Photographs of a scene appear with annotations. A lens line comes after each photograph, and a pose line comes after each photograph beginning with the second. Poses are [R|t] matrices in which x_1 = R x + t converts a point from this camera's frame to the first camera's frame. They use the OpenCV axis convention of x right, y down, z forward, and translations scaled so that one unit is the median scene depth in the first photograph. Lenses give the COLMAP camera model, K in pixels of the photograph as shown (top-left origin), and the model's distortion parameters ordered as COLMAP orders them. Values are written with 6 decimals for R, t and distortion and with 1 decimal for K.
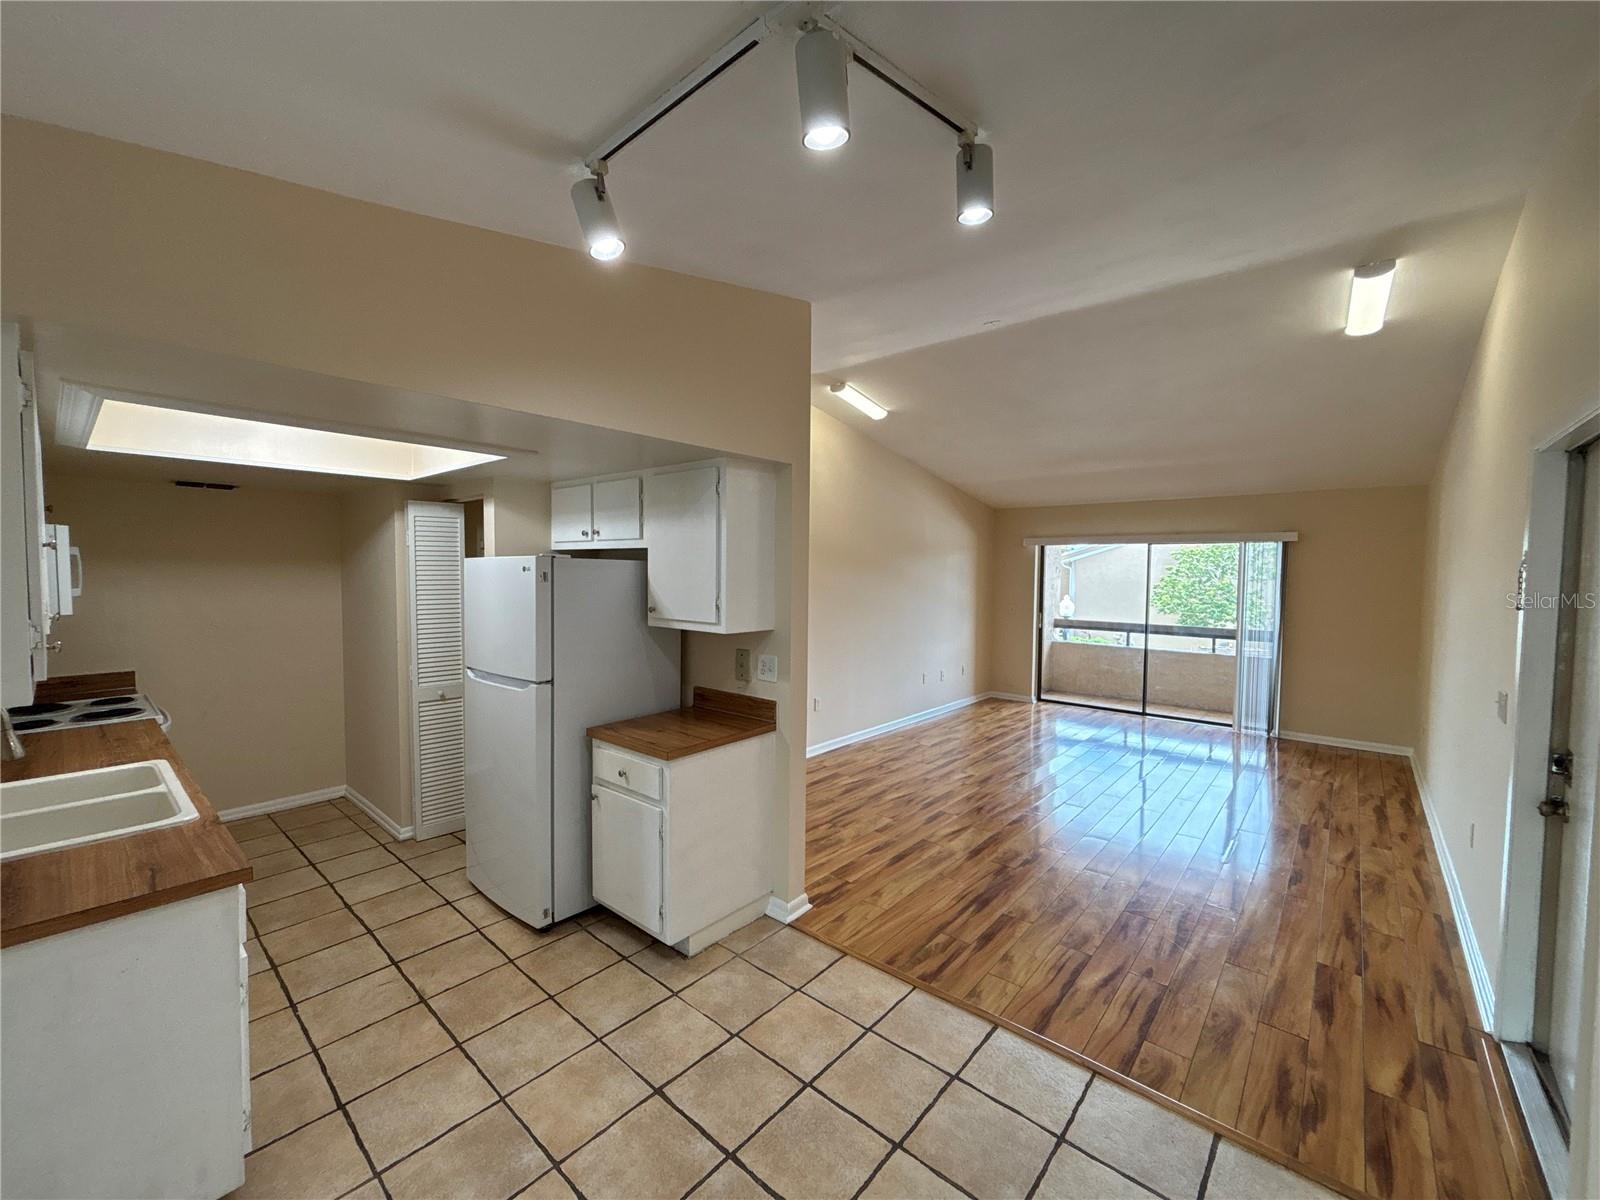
lens RADIAL K [[641.9, 0, 799.4], [0, 641.9, 597.8], [0, 0, 1]] dist [-0.000656, 0.000197]
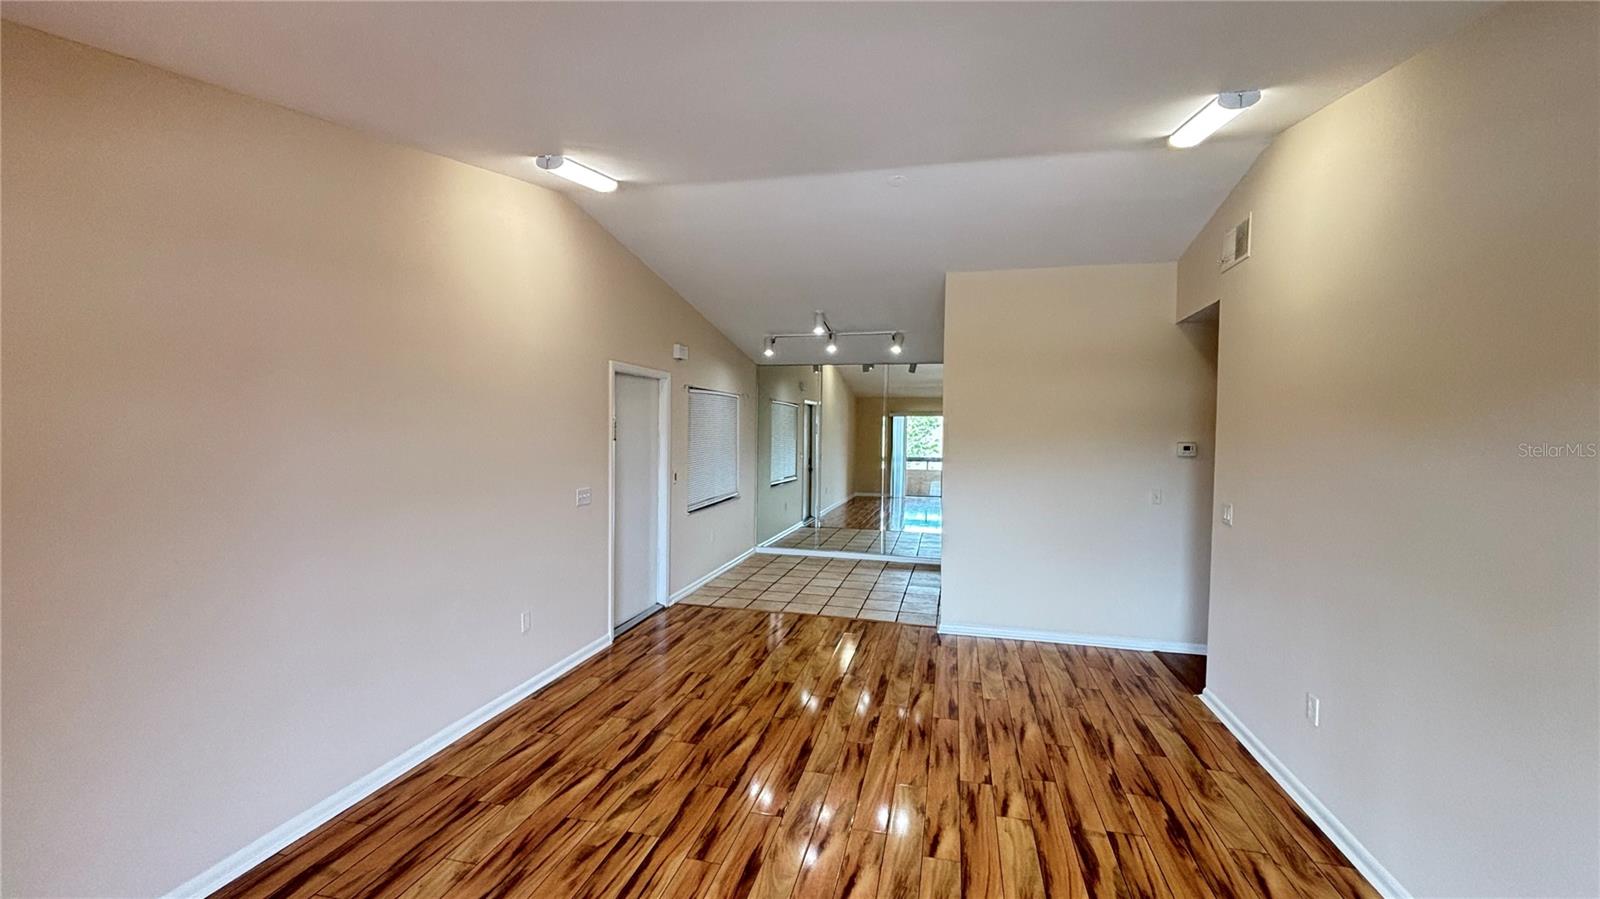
lens RADIAL K [[650.4, 0, 797.7], [0, 650.4, 446.6], [0, 0, 1]] dist [-0.001758, -0.000348]
pose [[-0.888643, -0.005591, -0.458565, 1.094348], [-0.040013, 0.997058, 0.065384, -0.088955], [0.456850, 0.076451, -0.886252, 2.252707]]
